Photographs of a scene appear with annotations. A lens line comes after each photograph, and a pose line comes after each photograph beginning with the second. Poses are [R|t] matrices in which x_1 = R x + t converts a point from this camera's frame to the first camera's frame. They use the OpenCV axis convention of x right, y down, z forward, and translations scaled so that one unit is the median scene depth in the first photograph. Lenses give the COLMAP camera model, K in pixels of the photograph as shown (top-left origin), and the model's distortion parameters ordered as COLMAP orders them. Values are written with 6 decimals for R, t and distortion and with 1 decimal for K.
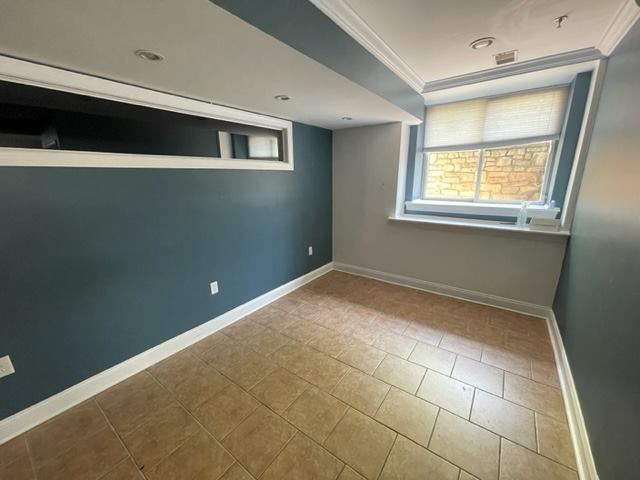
lens RADIAL K [[258.0, 0, 318.9], [0, 258.0, 242.2], [0, 0, 1]] dist [-0.000910, -0.000026]
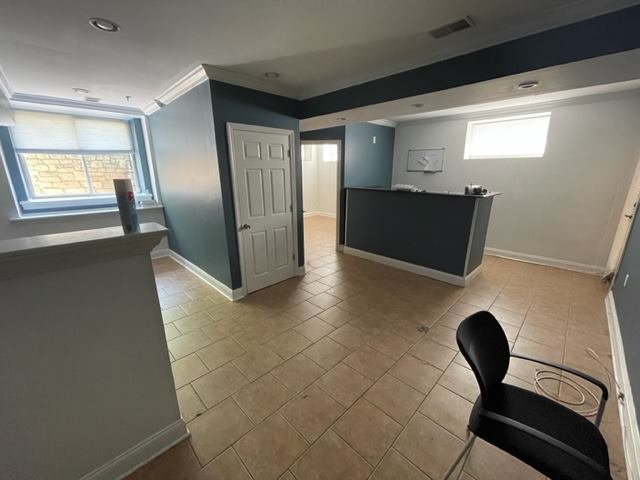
lens RADIAL K [[258.0, 0, 318.9], [0, 258.0, 242.2], [0, 0, 1]] dist [-0.000910, -0.000026]
pose [[0.152411, -0.252406, 0.955543, -0.489788], [0.248653, 0.945531, 0.210100, 0.071243], [-0.956526, 0.205577, 0.206871, -0.287217]]
